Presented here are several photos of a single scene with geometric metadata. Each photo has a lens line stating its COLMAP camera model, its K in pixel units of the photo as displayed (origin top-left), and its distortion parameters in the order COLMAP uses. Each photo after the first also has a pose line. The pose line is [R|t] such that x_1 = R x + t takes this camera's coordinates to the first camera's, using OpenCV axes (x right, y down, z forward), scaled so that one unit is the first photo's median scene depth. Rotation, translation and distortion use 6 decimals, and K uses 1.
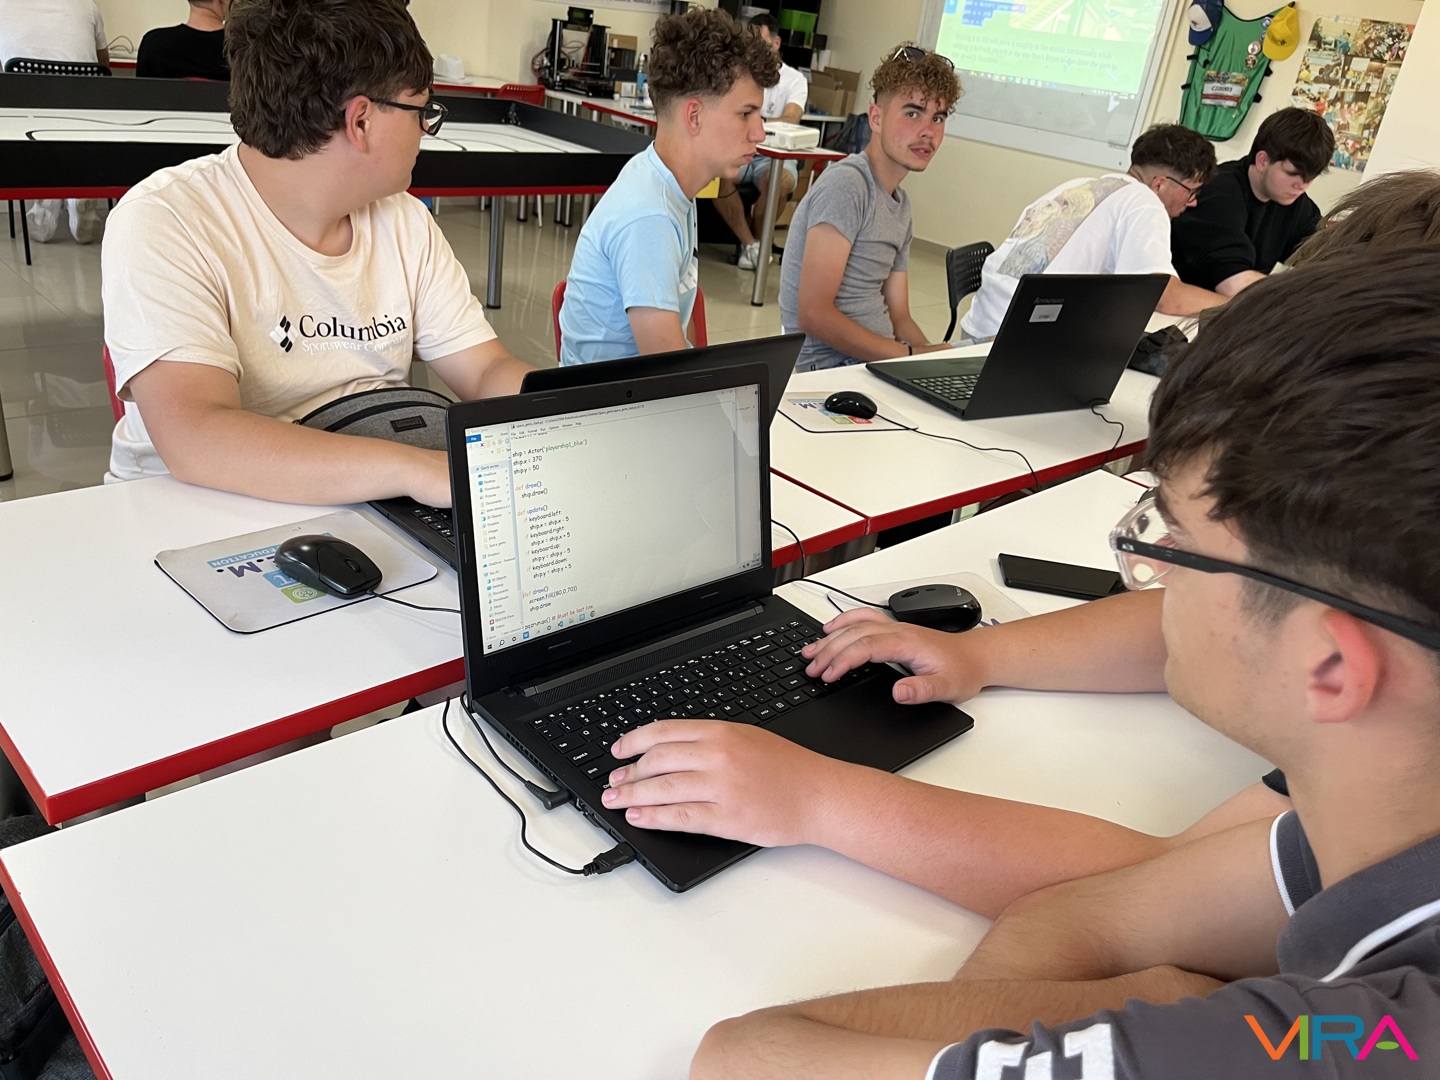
lens RADIAL K [[1090.6, 0, 716.4], [0, 1090.6, 552.9], [0, 0, 1]] dist [0.060827, -0.080379]
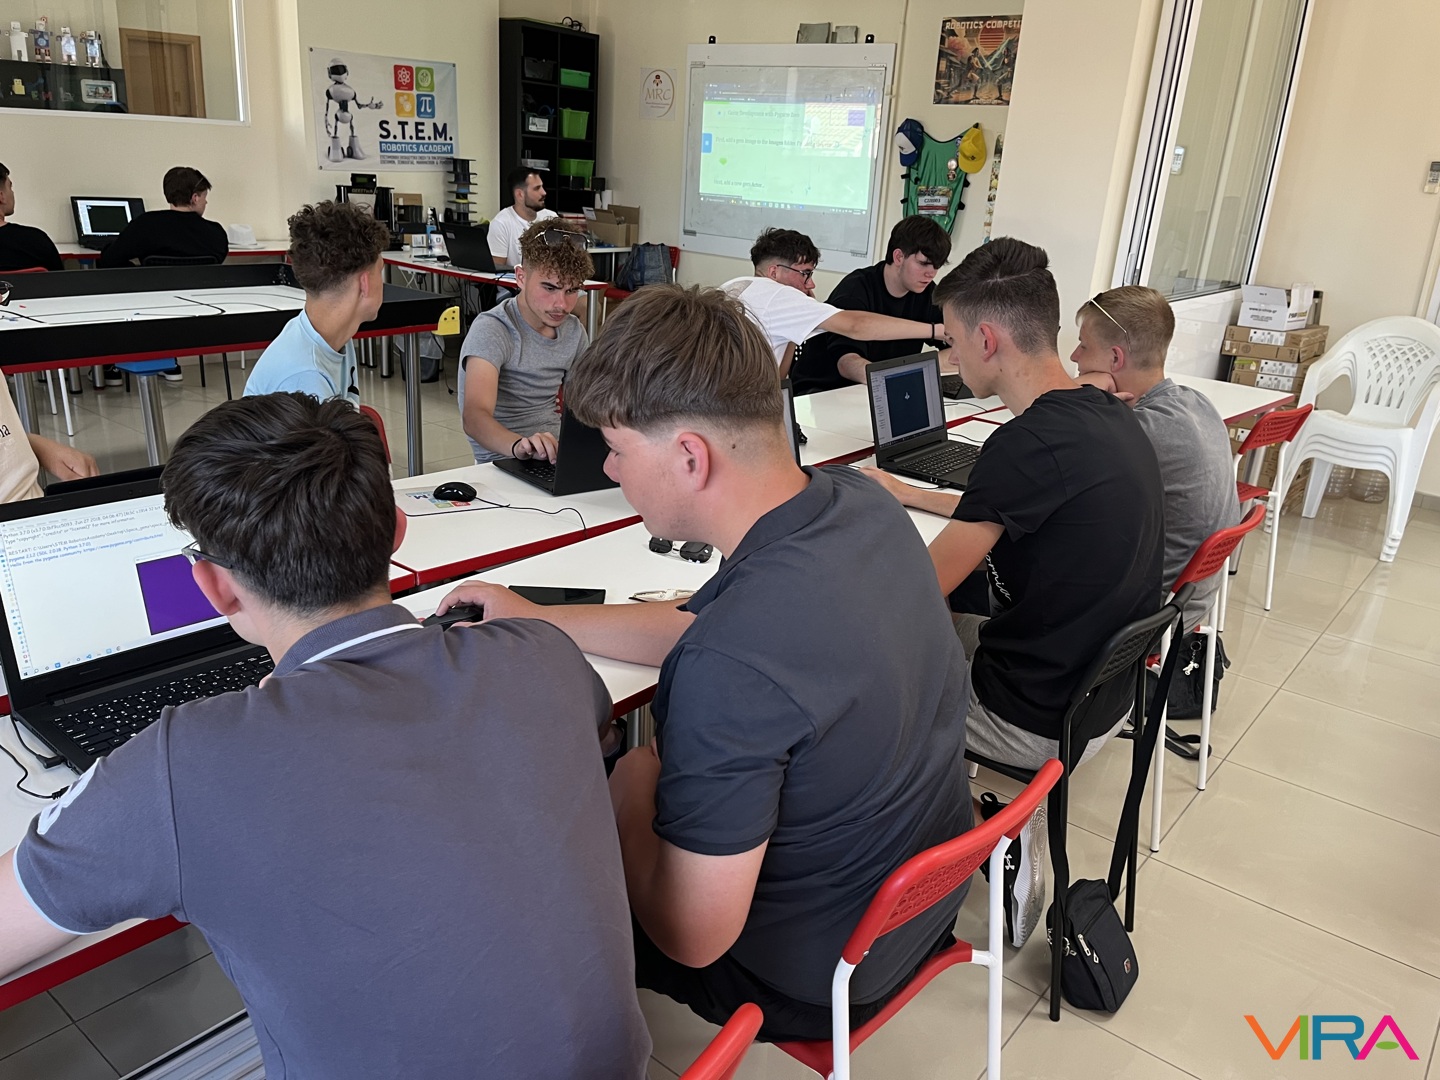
lens RADIAL K [[1090.6, 0, 719.5], [0, 1090.6, 547.1], [0, 0, 1]] dist [0.060827, -0.080379]
pose [[0.989190, -0.109807, 0.097184, 0.084882], [0.119441, 0.987834, -0.099585, 0.025790], [-0.085067, 0.110116, 0.990272, -0.079459]]
